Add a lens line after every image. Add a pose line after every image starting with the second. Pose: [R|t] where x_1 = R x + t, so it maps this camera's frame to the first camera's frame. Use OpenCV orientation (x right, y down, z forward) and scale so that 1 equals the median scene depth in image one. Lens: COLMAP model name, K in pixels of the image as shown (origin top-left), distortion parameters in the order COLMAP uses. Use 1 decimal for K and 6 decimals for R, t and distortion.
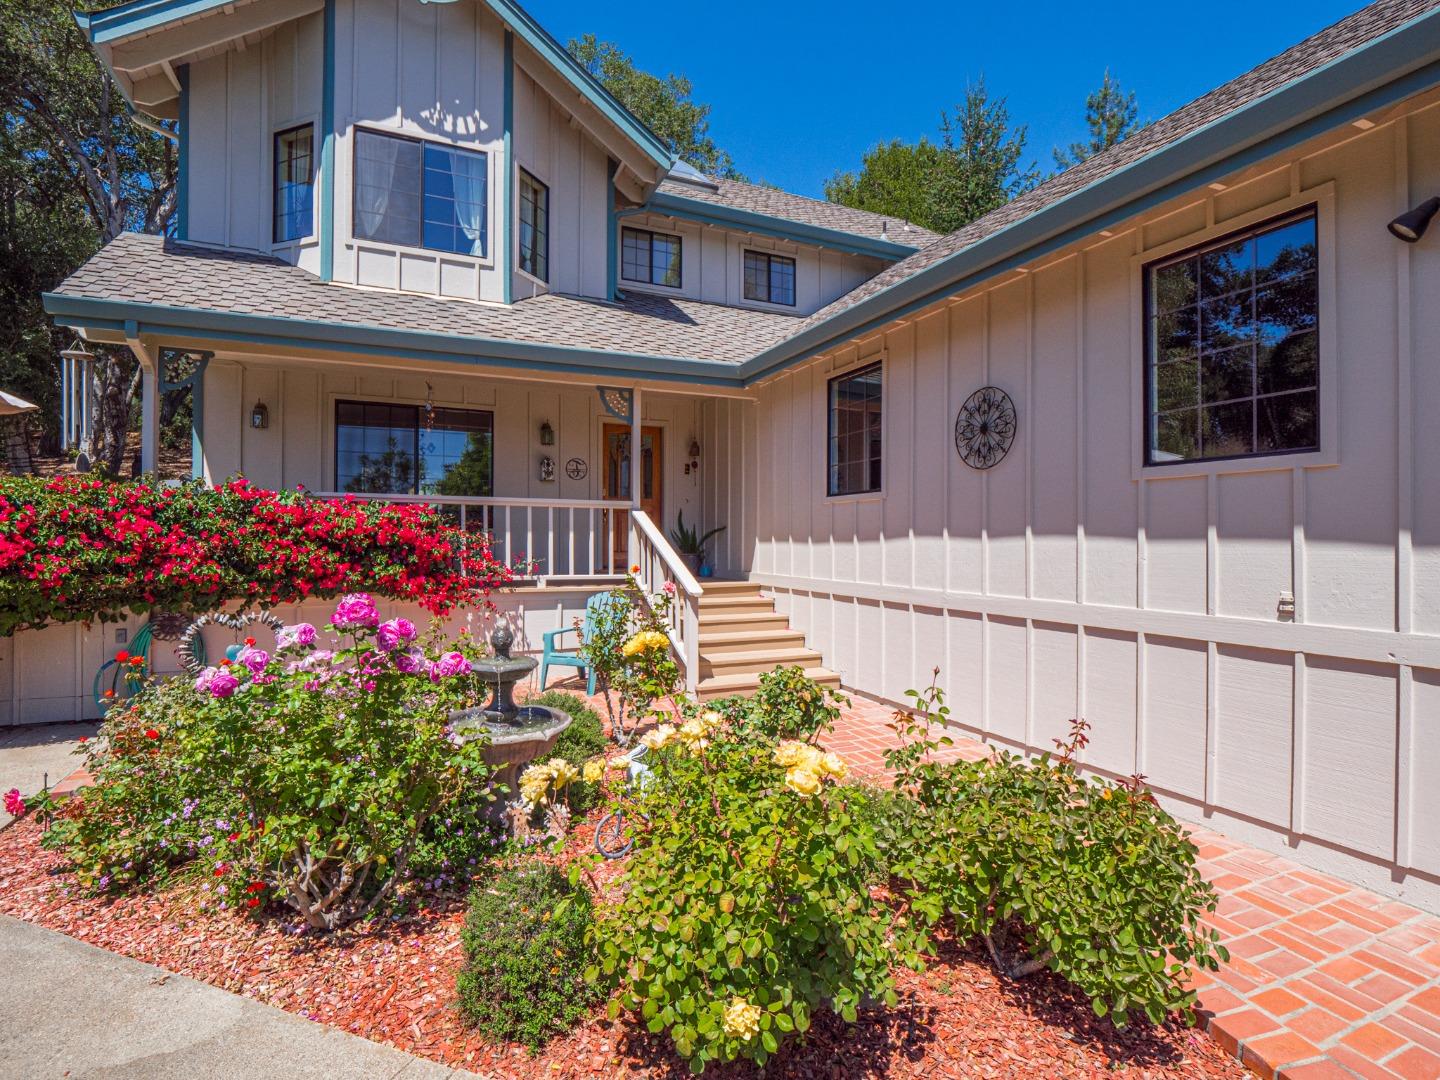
lens RADIAL K [[705.9, 0, 704.6], [0, 705.9, 537.0], [0, 0, 1]] dist [0.009956, -0.022171]
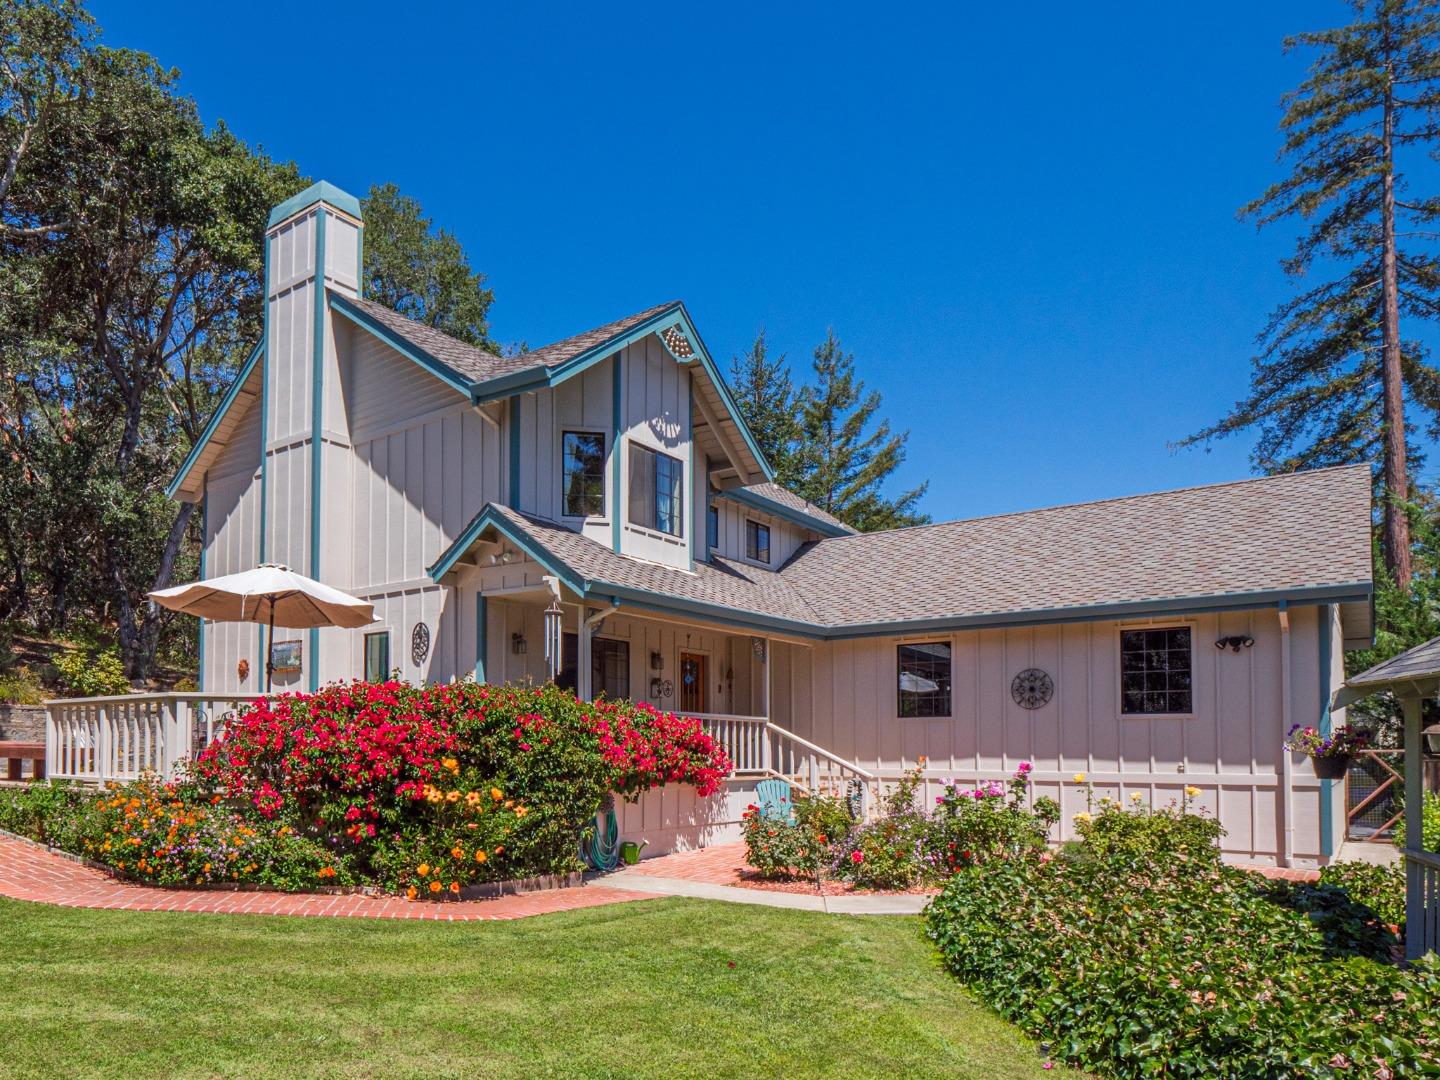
lens RADIAL K [[981.2, 0, 631.9], [0, 981.2, 713.4], [0, 0, 1]] dist [0.020071, -0.031937]
pose [[0.879538, 0.018492, 0.475468, -1.343580], [-0.003002, 0.999440, -0.033316, 0.008674], [-0.475818, 0.027876, 0.879102, -0.639197]]
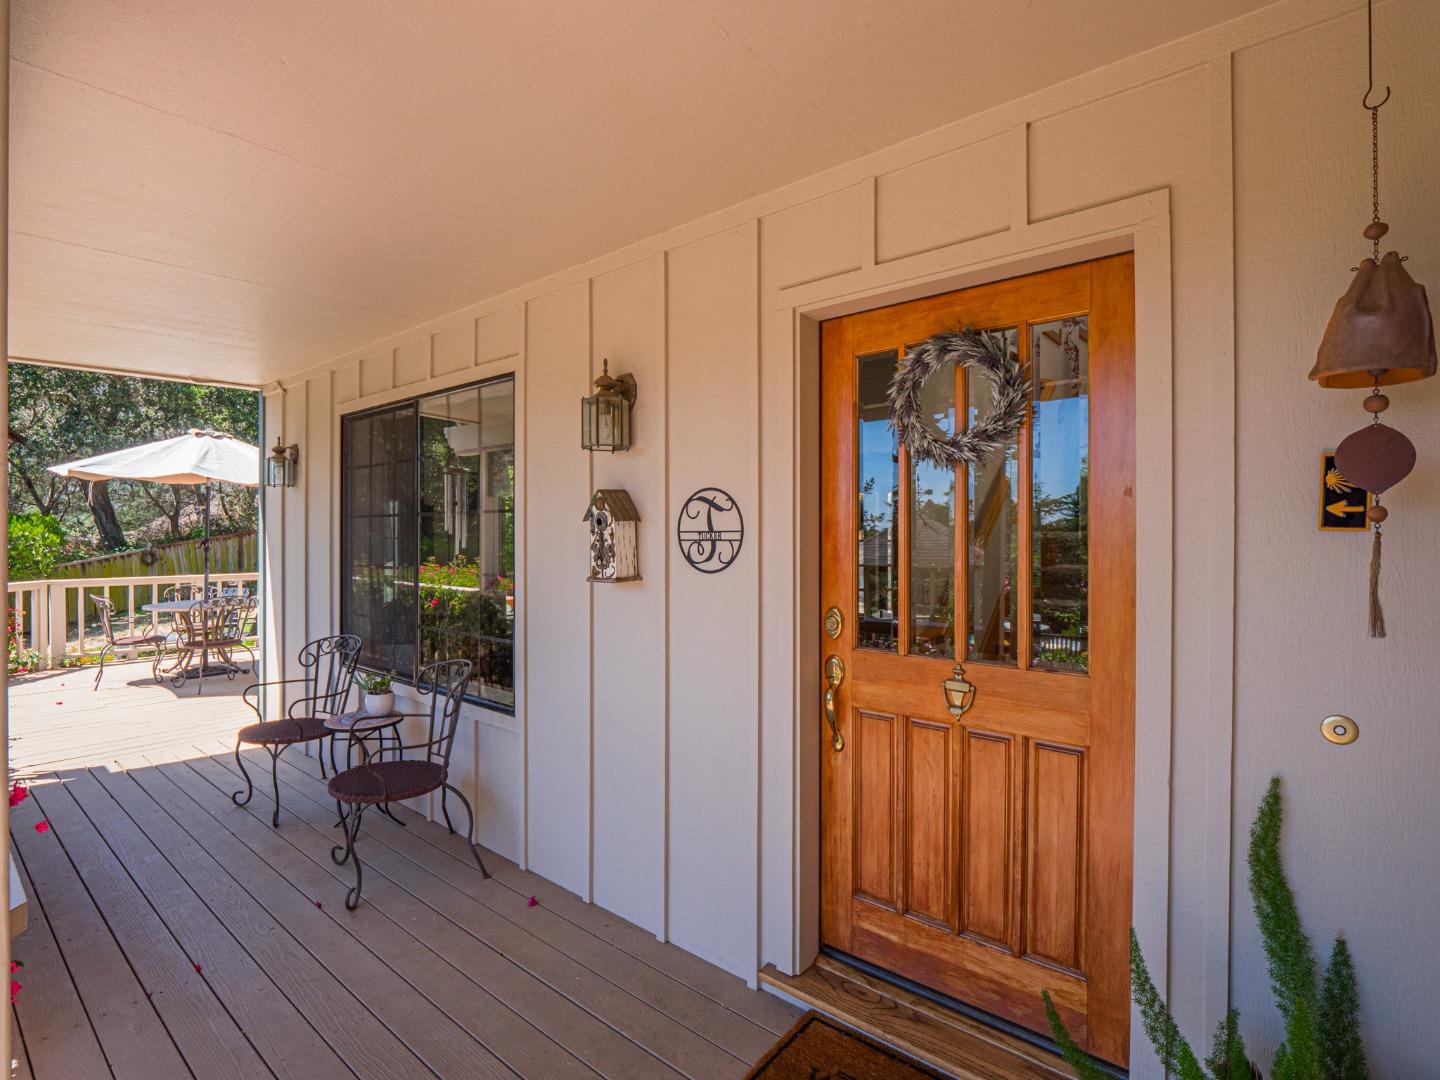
lens RADIAL K [[705.9, 0, 704.6], [0, 705.9, 537.0], [0, 0, 1]] dist [0.009956, -0.022171]
pose [[0.438364, 0.000561, -0.898798, 0.052636], [0.002687, 0.999995, 0.001935, -0.118300], [0.898794, -0.003263, 0.438360, 1.113005]]
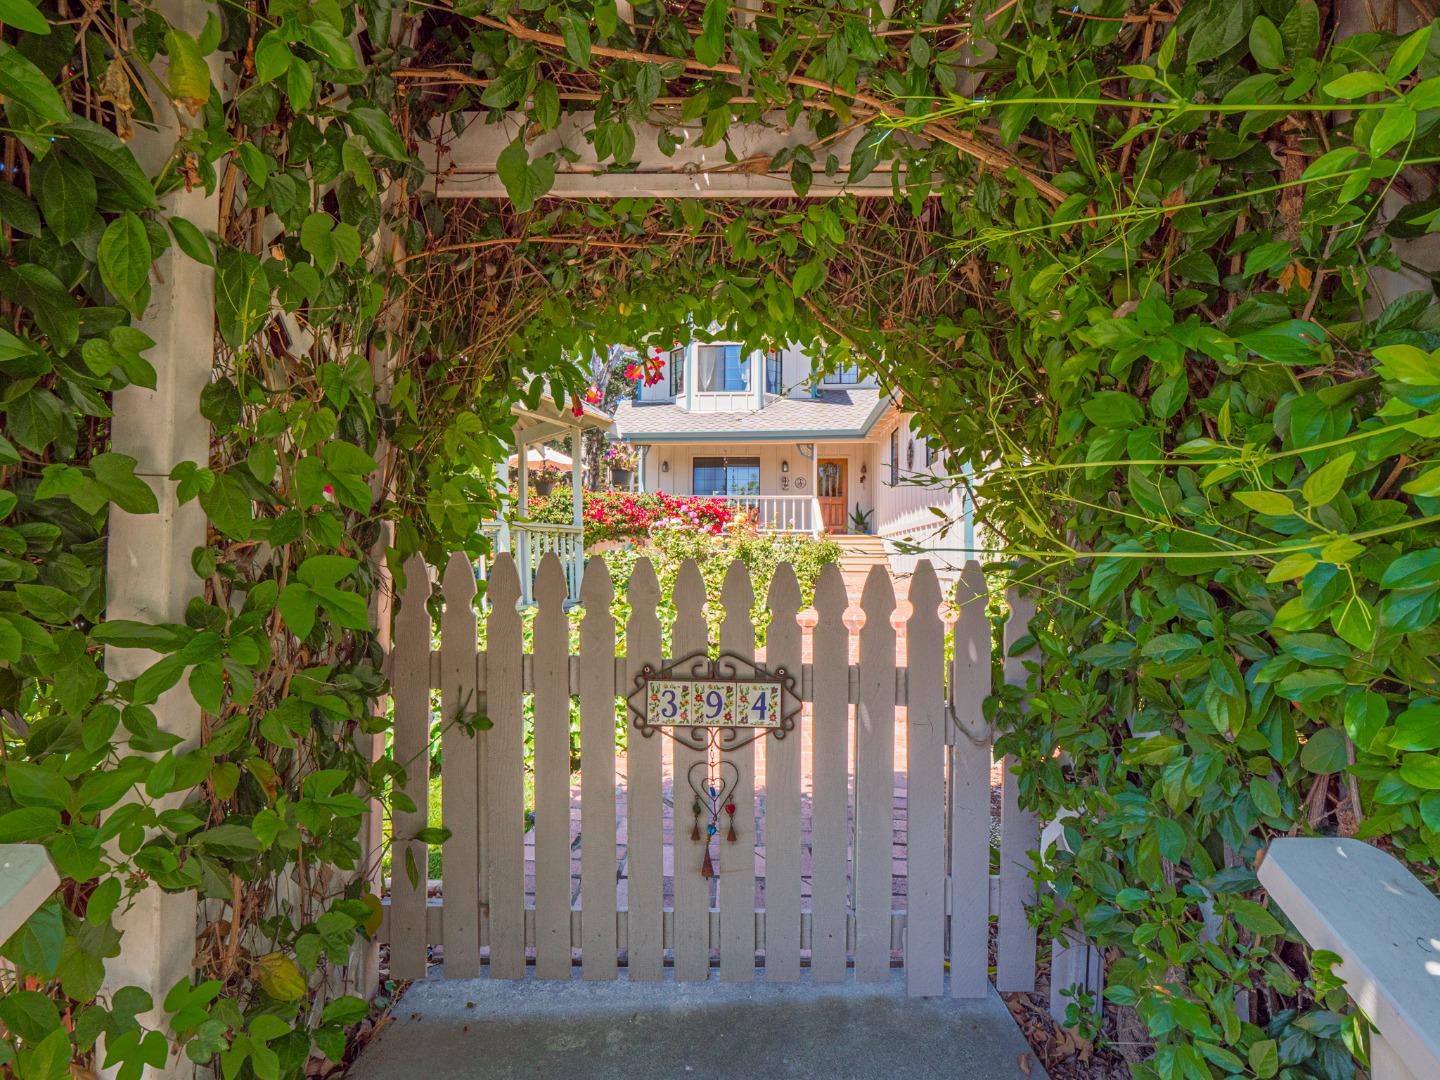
lens RADIAL K [[705.9, 0, 704.6], [0, 705.9, 537.0], [0, 0, 1]] dist [0.009956, -0.022171]
pose [[0.878387, -0.014405, -0.477733, 0.660056], [-0.003096, 0.999353, -0.035824, 0.159820], [0.477940, 0.032947, 0.877774, -1.081197]]
